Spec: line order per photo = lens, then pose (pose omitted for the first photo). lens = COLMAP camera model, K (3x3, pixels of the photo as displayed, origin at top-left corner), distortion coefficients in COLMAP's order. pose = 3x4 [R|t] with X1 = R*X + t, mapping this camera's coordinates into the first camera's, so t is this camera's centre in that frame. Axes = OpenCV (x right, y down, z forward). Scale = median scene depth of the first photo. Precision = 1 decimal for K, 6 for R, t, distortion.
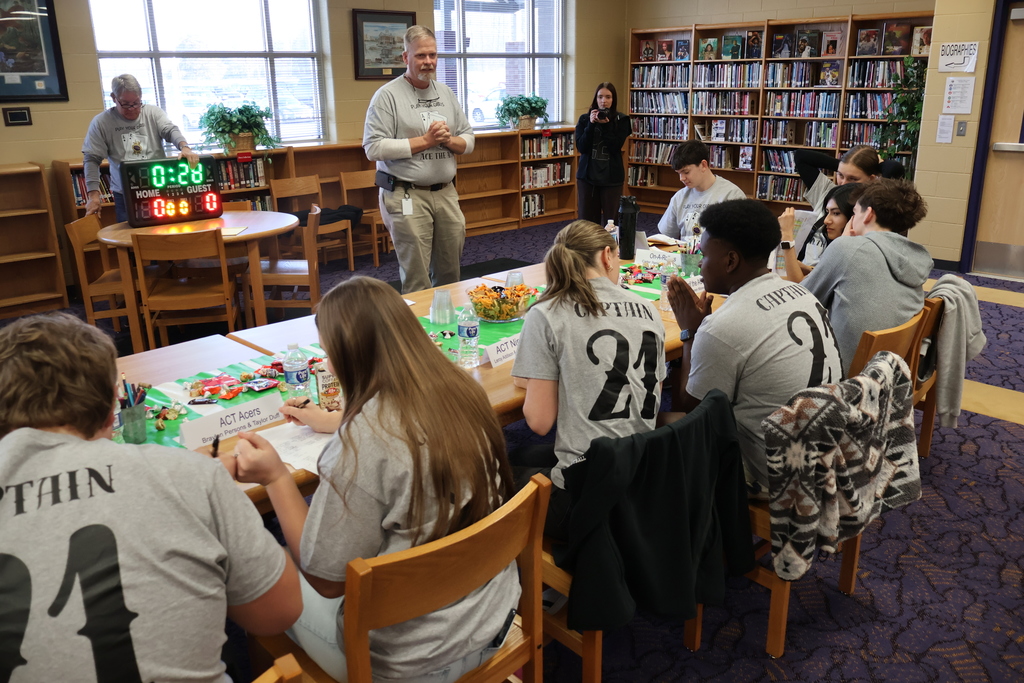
lens RADIAL K [[862.9, 0, 512.0], [0, 862.9, 341.5], [0, 0, 1]] dist [-0.003400, 0.008553]
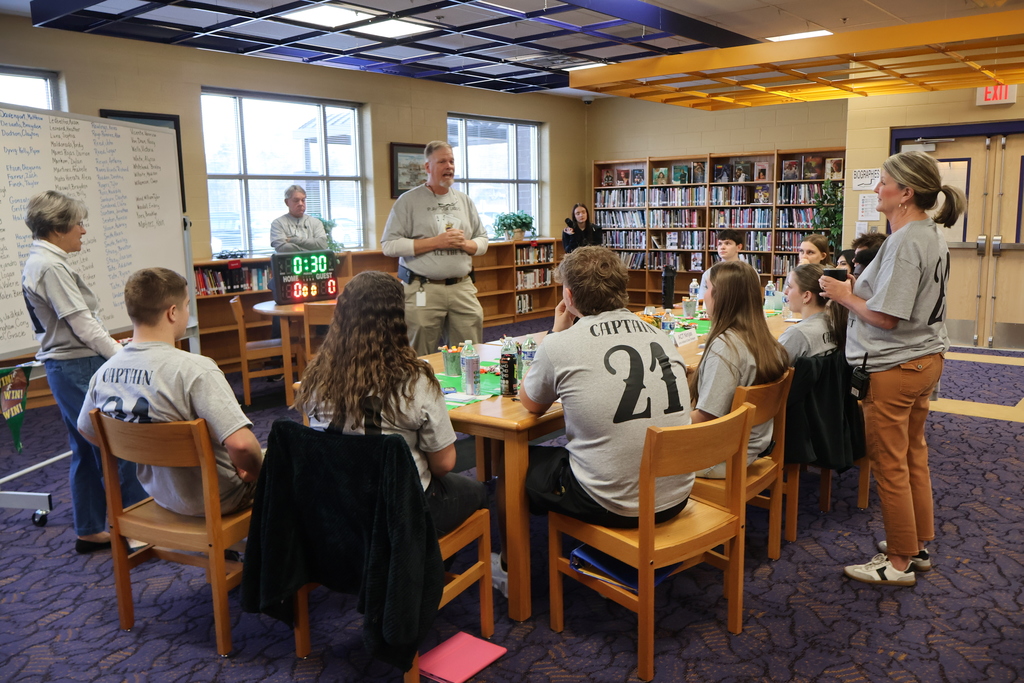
lens RADIAL K [[862.9, 0, 512.0], [0, 862.9, 341.5], [0, 0, 1]] dist [-0.003400, 0.008553]
pose [[0.990851, -0.023021, 0.132980, -0.169548], [0.042461, 0.988482, -0.145262, 0.072419], [-0.128105, 0.149579, 0.980416, -0.164427]]
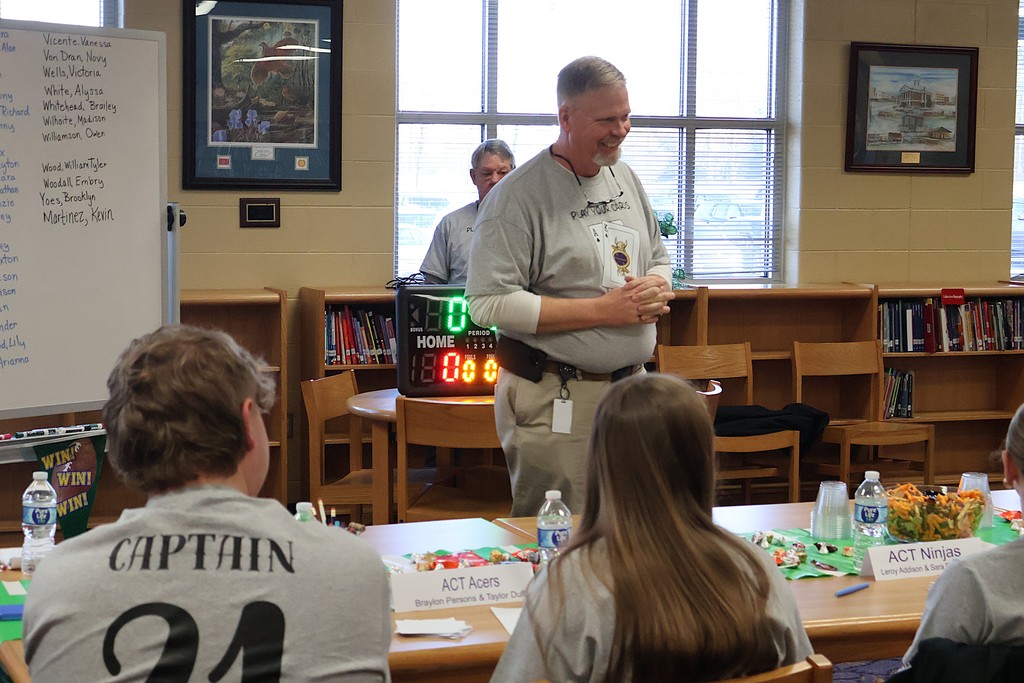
lens RADIAL K [[2023.5, 0, 512.0], [0, 2023.5, 341.5], [0, 0, 1]] dist [0.012329, -0.030262]
pose [[0.927478, 0.054212, -0.369927, 0.083414], [-0.133443, 0.972264, -0.192083, 0.053198], [0.349253, 0.227517, 0.908987, -0.143401]]
